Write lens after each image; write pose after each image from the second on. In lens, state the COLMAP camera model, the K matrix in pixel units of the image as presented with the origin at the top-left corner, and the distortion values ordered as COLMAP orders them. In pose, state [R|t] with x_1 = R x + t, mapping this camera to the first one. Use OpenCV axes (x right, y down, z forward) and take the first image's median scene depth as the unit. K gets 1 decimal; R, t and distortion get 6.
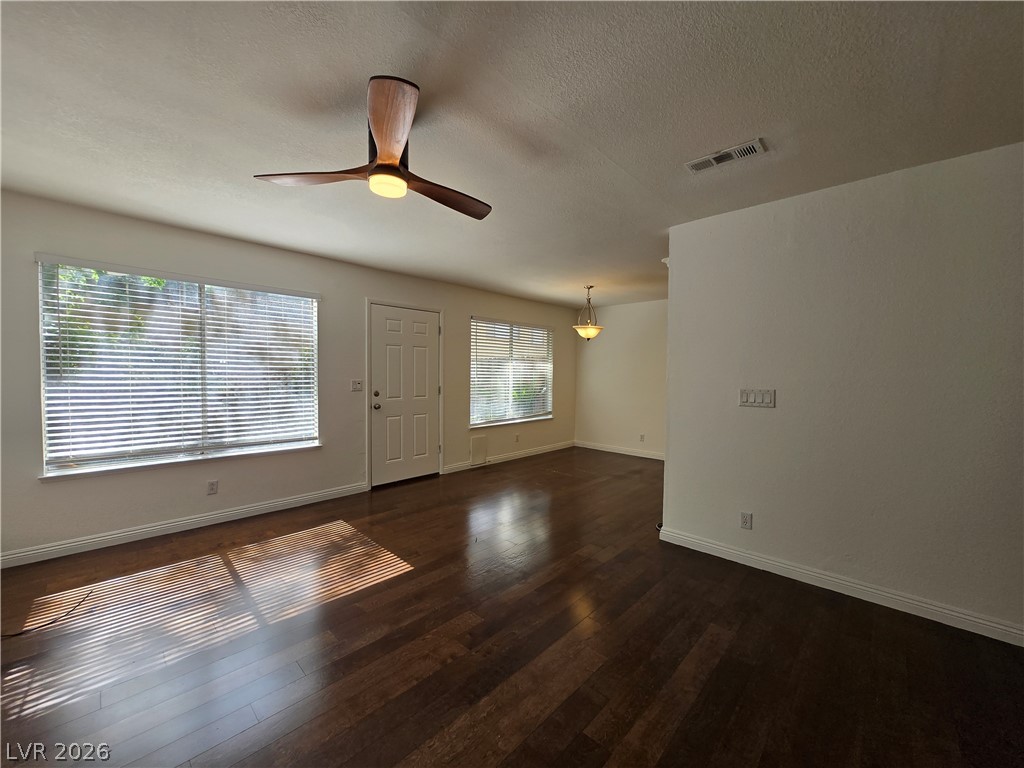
lens RADIAL K [[400.2, 0, 510.0], [0, 400.2, 388.0], [0, 0, 1]] dist [-0.008299, -0.000155]
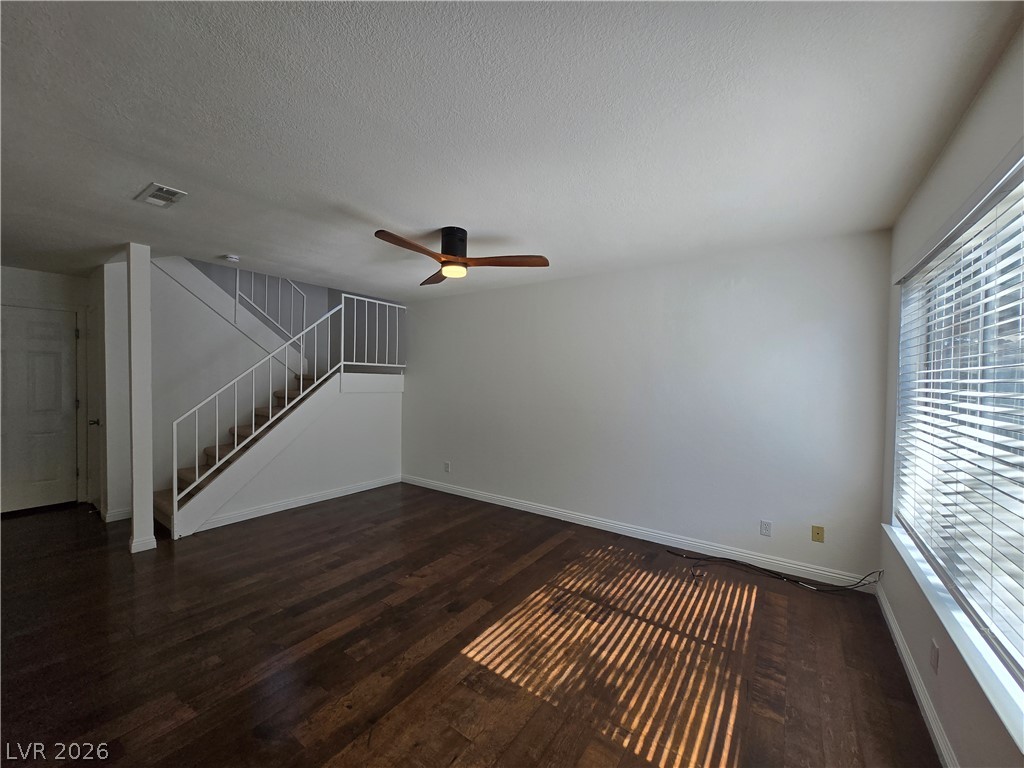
lens RADIAL K [[400.2, 0, 510.0], [0, 400.2, 388.0], [0, 0, 1]] dist [-0.008299, -0.000155]
pose [[-0.990149, -0.014595, -0.139258, -0.223914], [-0.022391, 0.998258, 0.054578, -0.109810], [0.138219, 0.057158, -0.988751, 1.786588]]
